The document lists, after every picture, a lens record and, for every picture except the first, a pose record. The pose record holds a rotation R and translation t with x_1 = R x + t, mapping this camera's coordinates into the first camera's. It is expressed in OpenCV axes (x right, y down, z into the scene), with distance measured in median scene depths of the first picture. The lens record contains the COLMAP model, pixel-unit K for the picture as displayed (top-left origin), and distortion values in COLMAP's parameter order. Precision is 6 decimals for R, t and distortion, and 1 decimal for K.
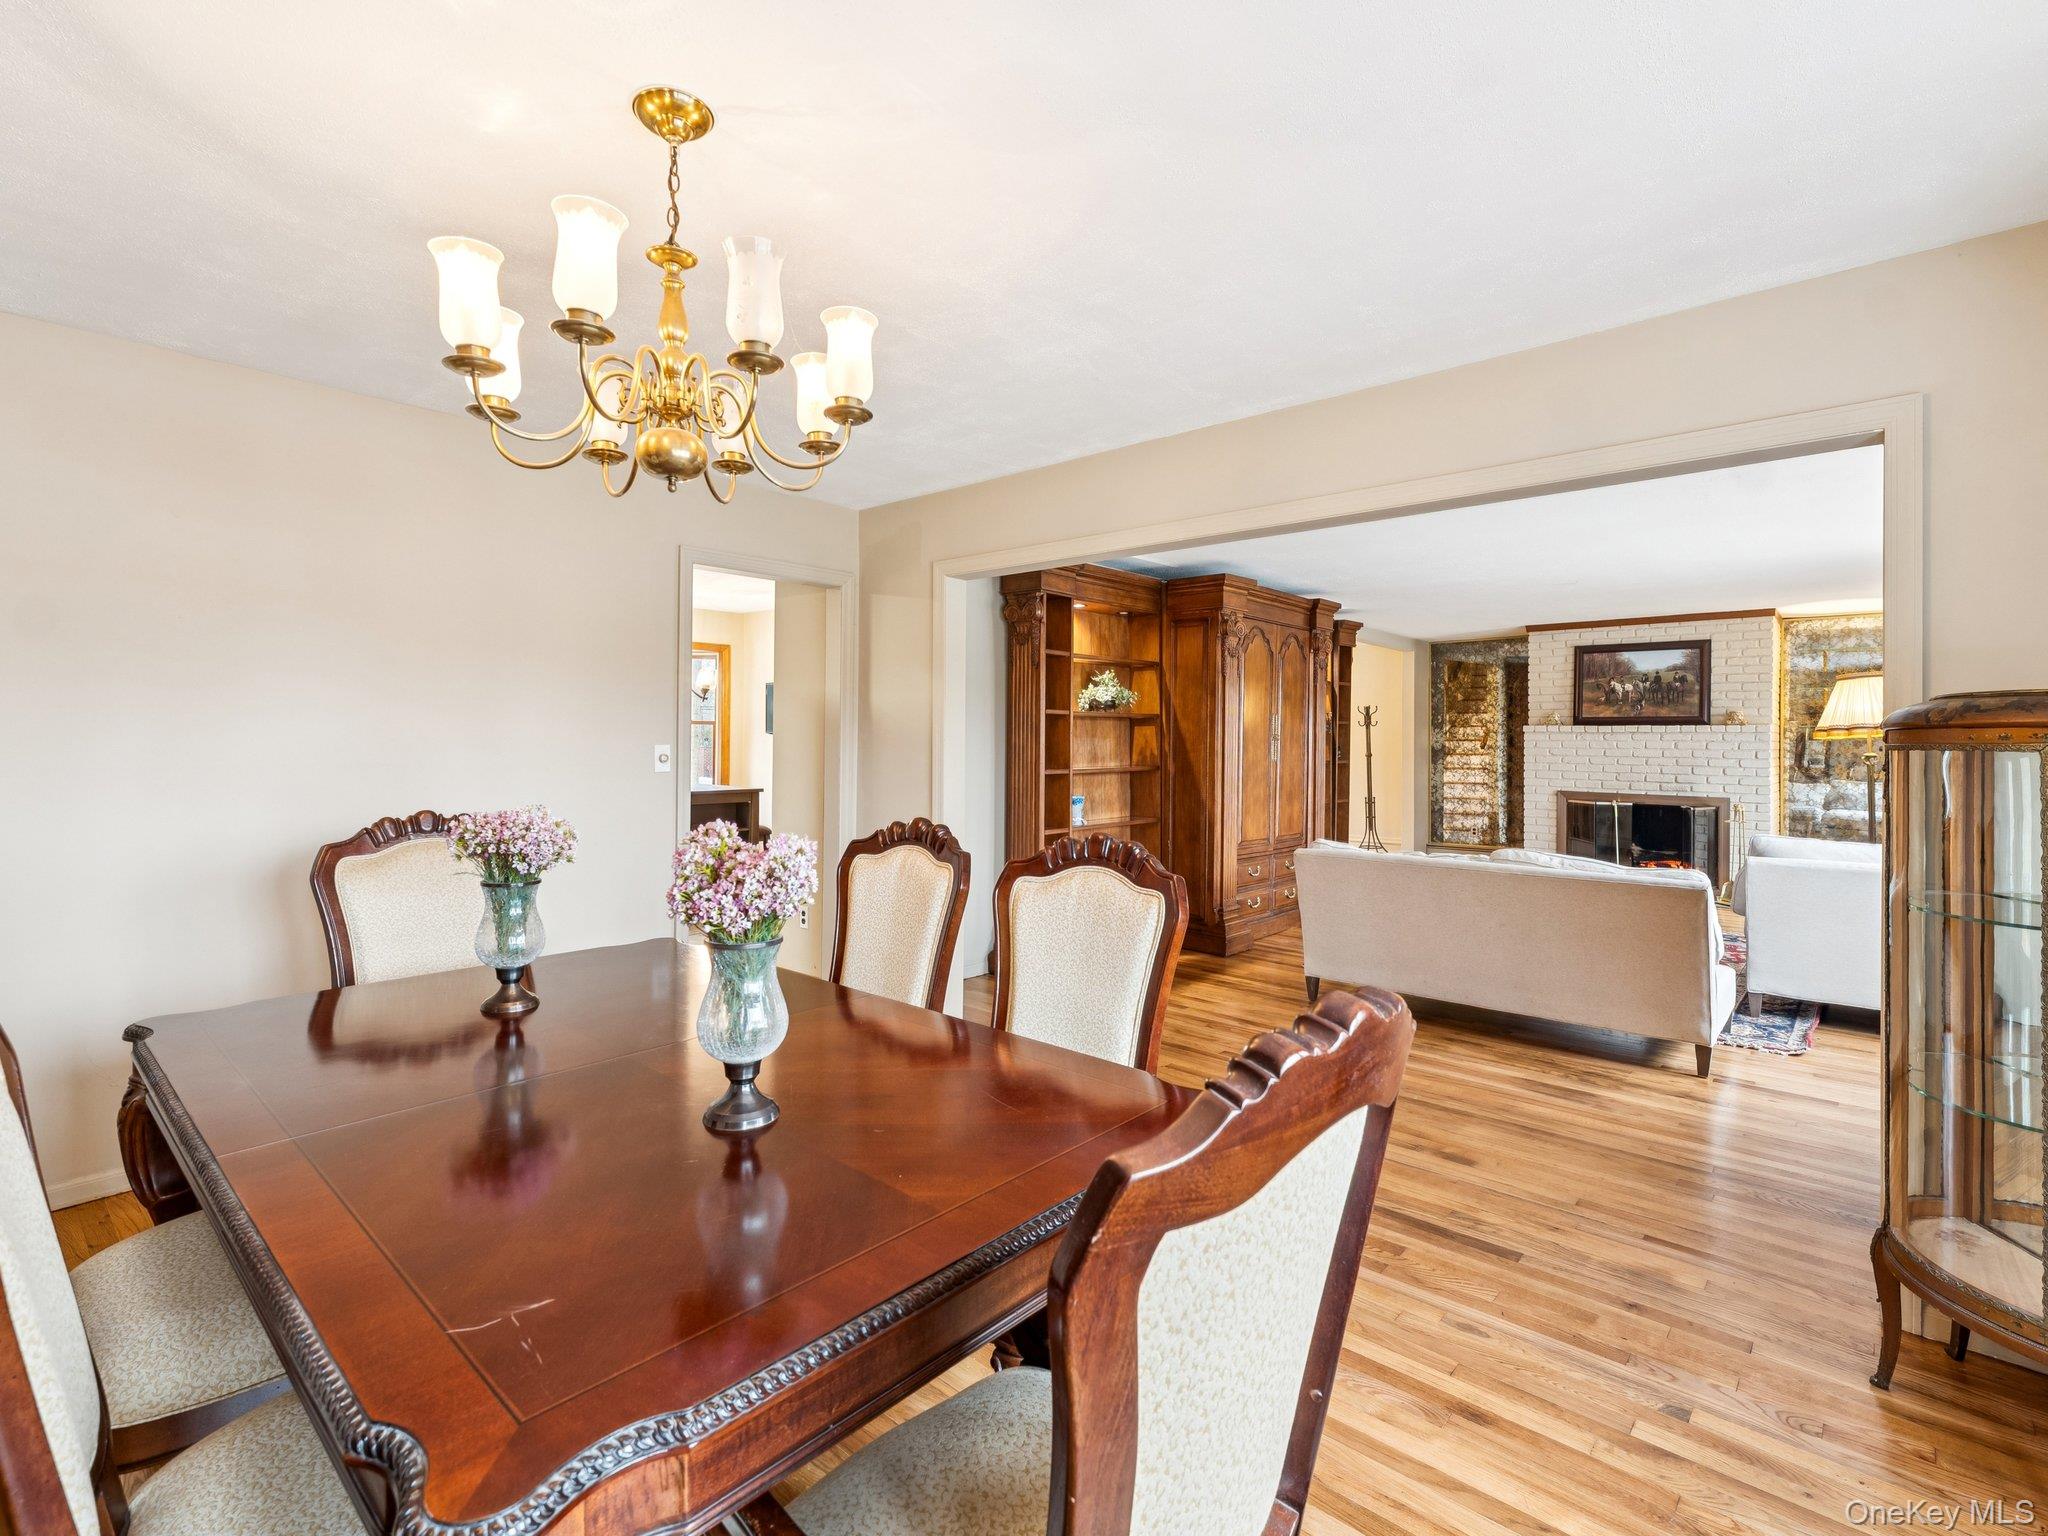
lens RADIAL K [[957.9, 0, 1031.8], [0, 957.9, 727.4], [0, 0, 1]] dist [-0.000955, -0.000737]
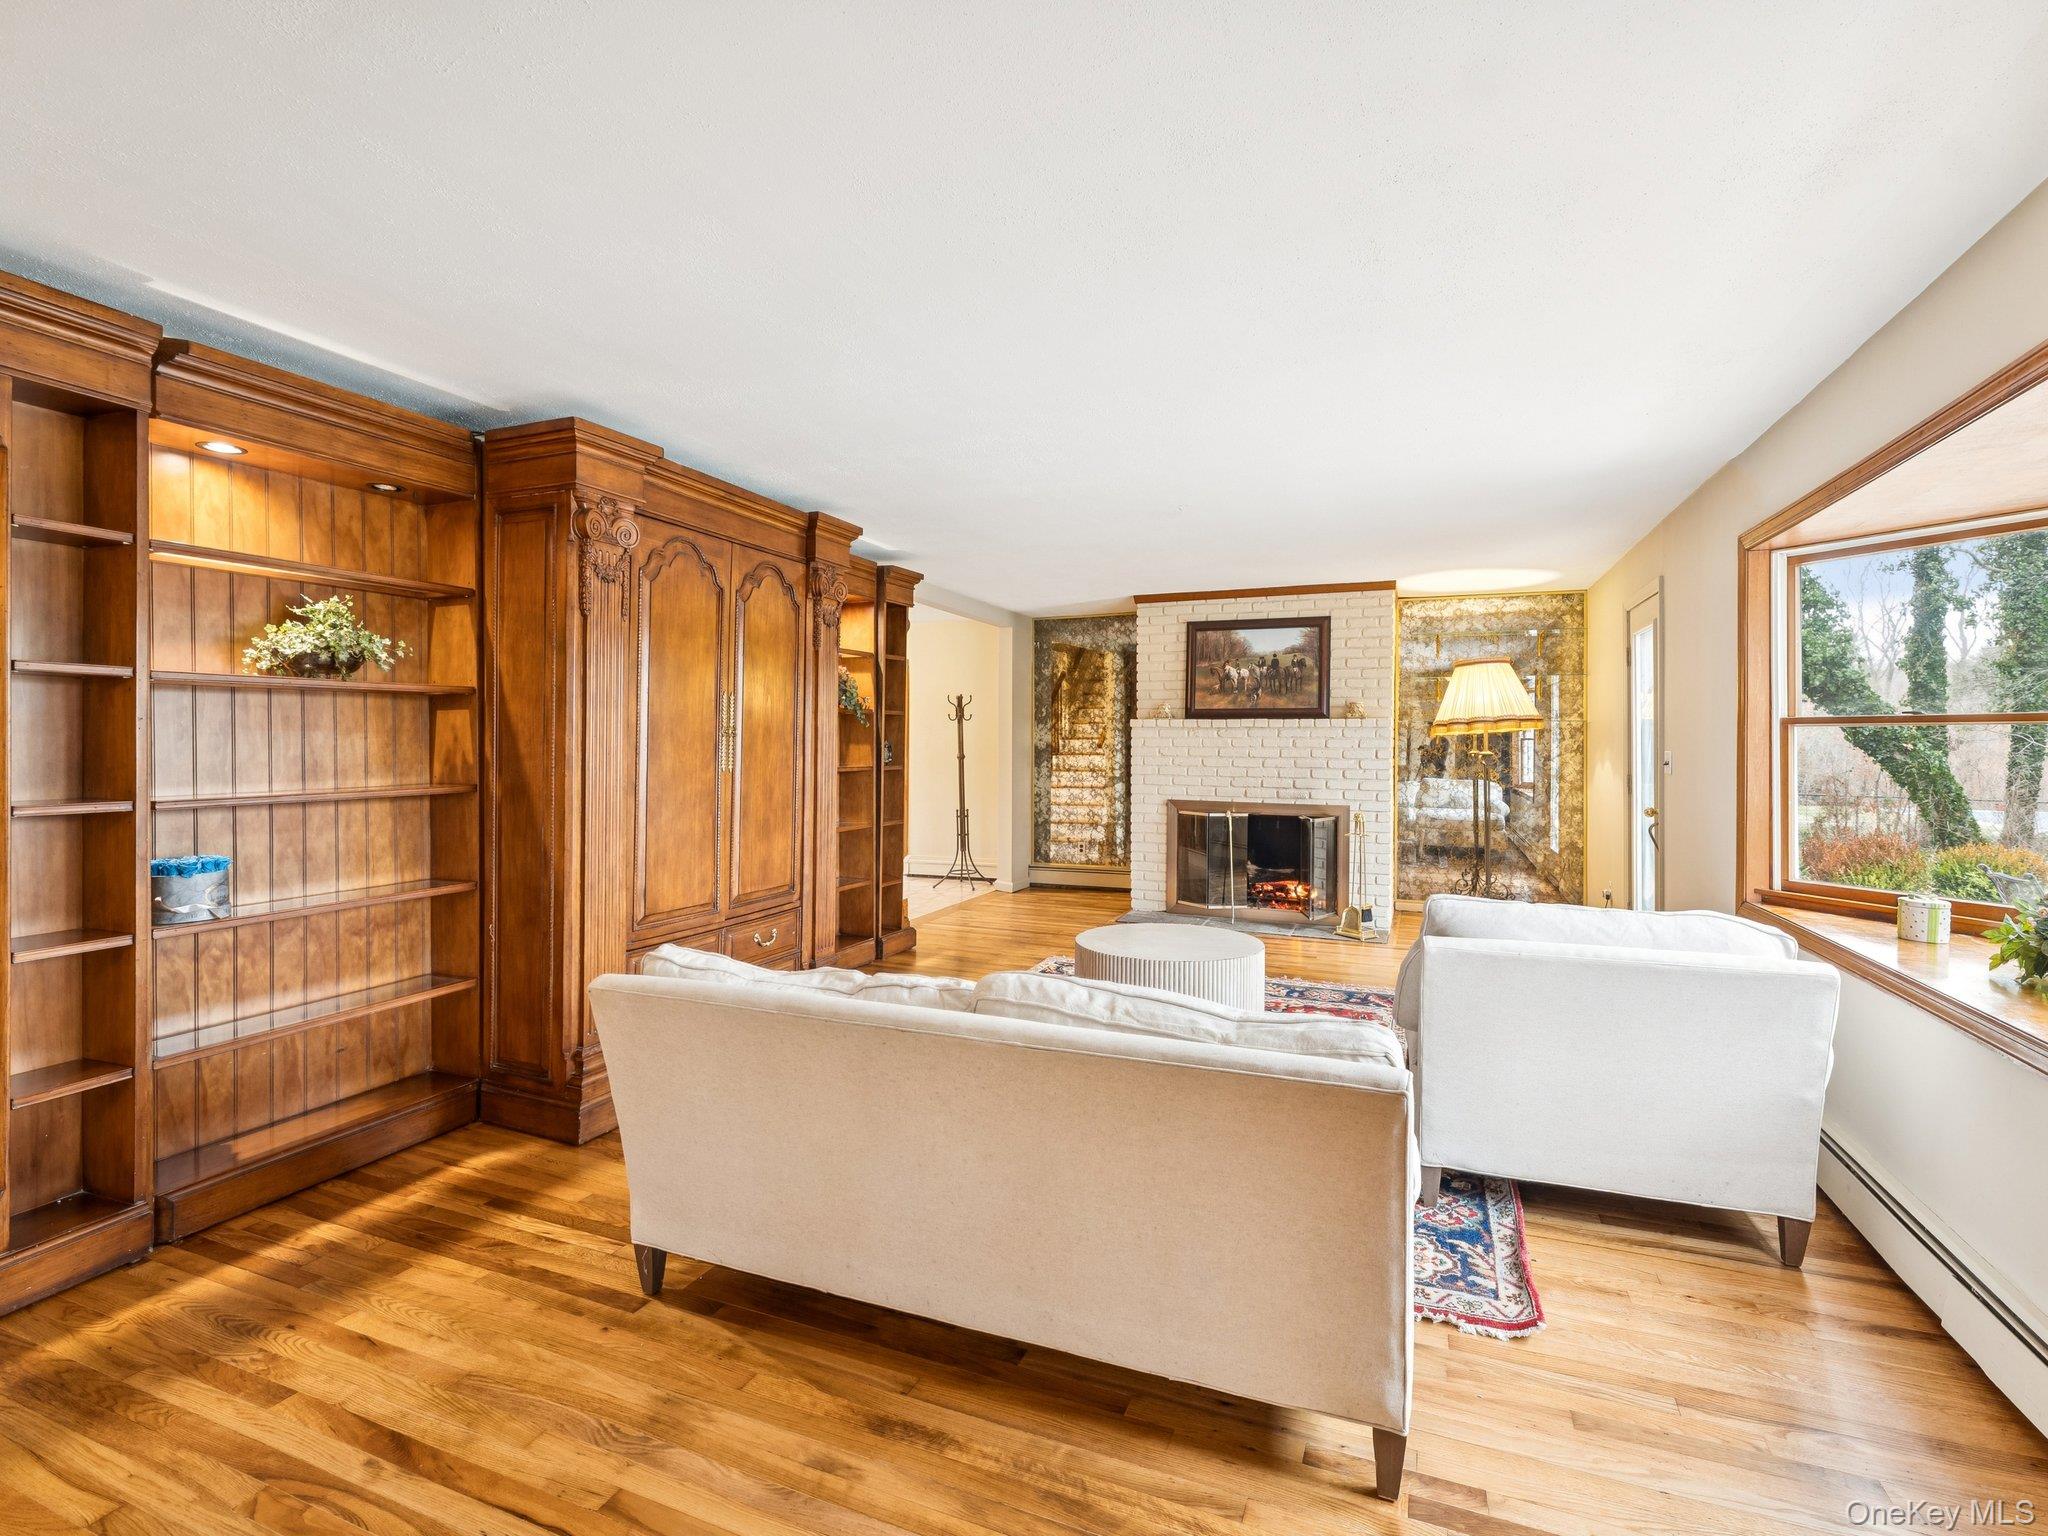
lens RADIAL K [[957.9, 0, 1031.8], [0, 957.9, 727.4], [0, 0, 1]] dist [-0.000955, -0.000737]
pose [[0.943310, 0.002341, 0.331906, 0.186690], [-0.002356, 0.999997, -0.000359, 0.006071], [-0.331906, -0.000443, 0.943312, 0.298293]]
